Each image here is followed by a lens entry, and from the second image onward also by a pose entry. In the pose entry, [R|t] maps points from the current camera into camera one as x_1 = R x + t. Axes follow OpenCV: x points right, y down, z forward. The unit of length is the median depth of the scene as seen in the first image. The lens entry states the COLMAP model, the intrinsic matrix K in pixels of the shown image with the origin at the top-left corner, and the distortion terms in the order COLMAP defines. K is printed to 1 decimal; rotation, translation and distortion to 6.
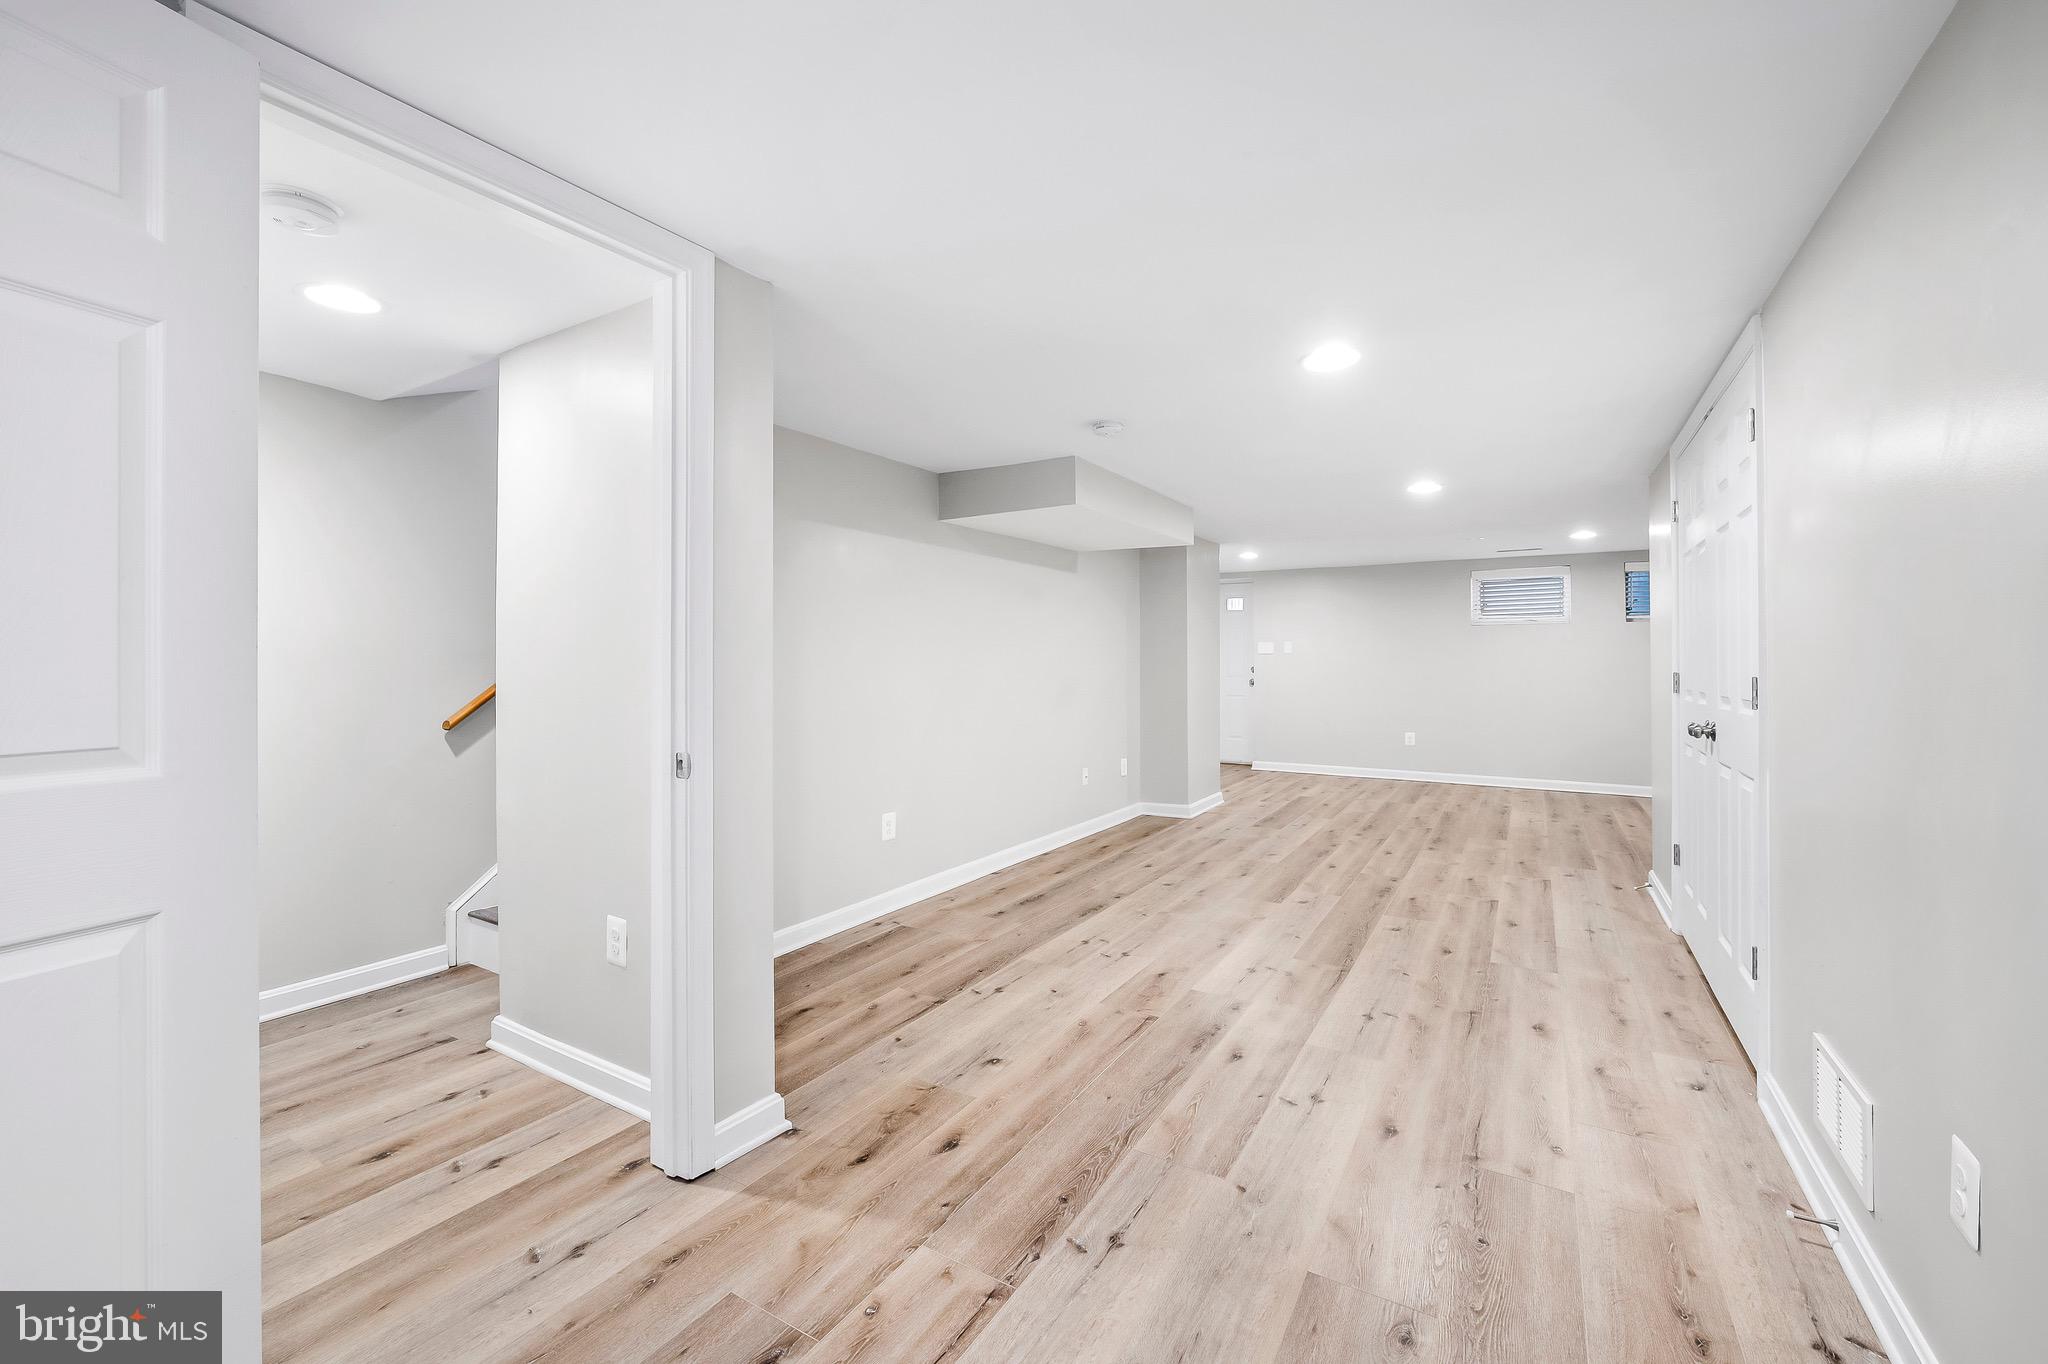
lens RADIAL K [[835.0, 0, 1044.1], [0, 835.0, 656.5], [0, 0, 1]] dist [-0.010707, -0.000446]
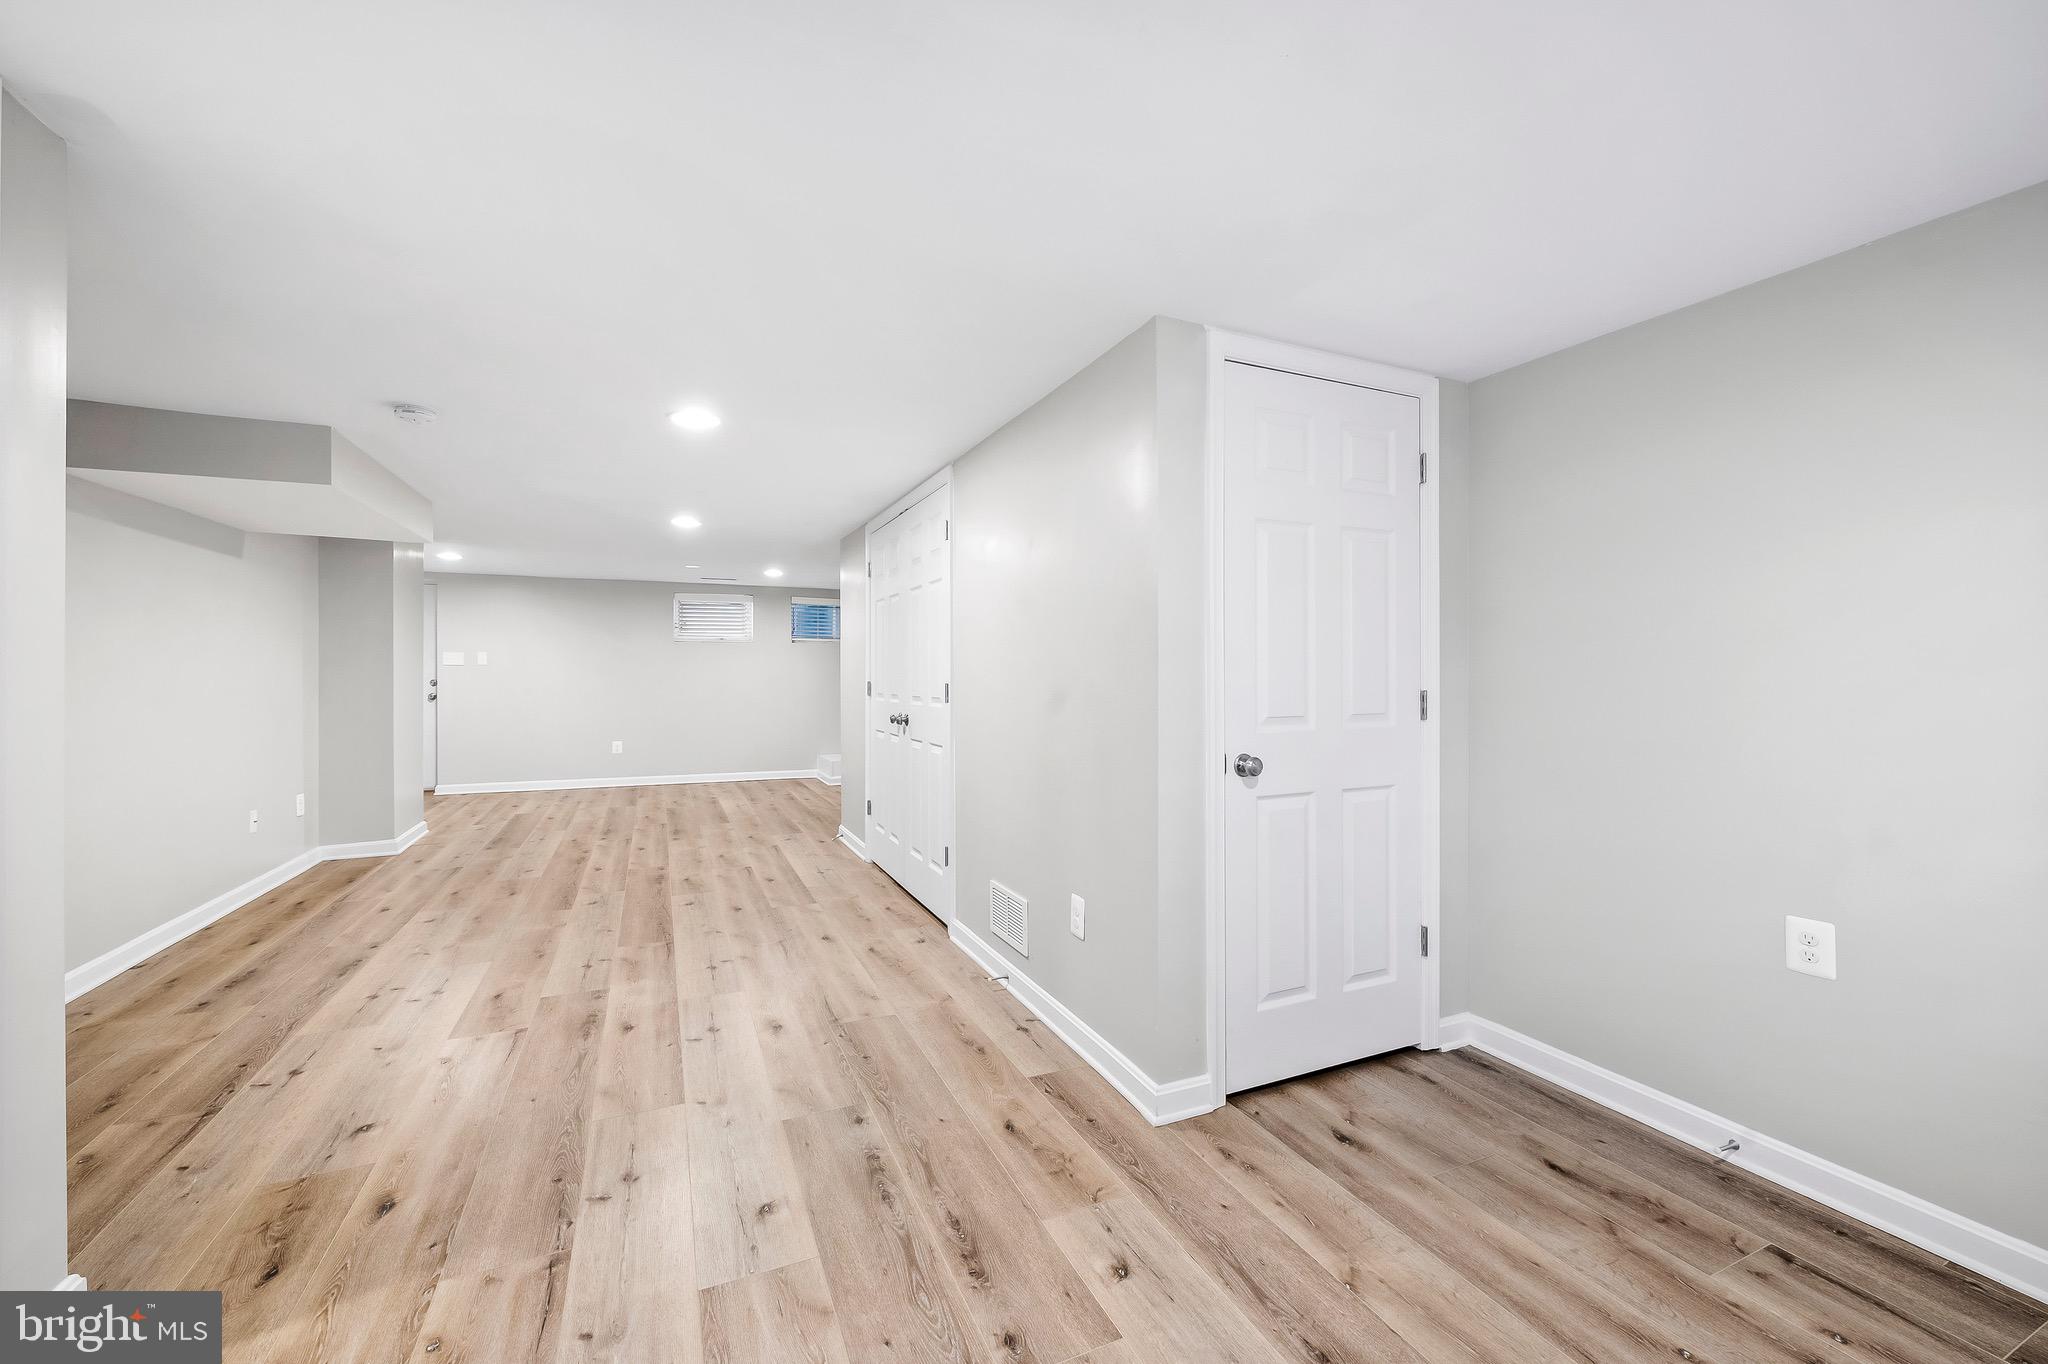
lens RADIAL K [[835.0, 0, 1044.1], [0, 835.0, 656.5], [0, 0, 1]] dist [-0.010707, -0.000446]
pose [[0.551032, 0.017859, 0.834293, -0.304763], [-0.005522, 0.999827, -0.017755, 0.000620], [-0.834466, 0.005176, 0.551035, -0.059512]]
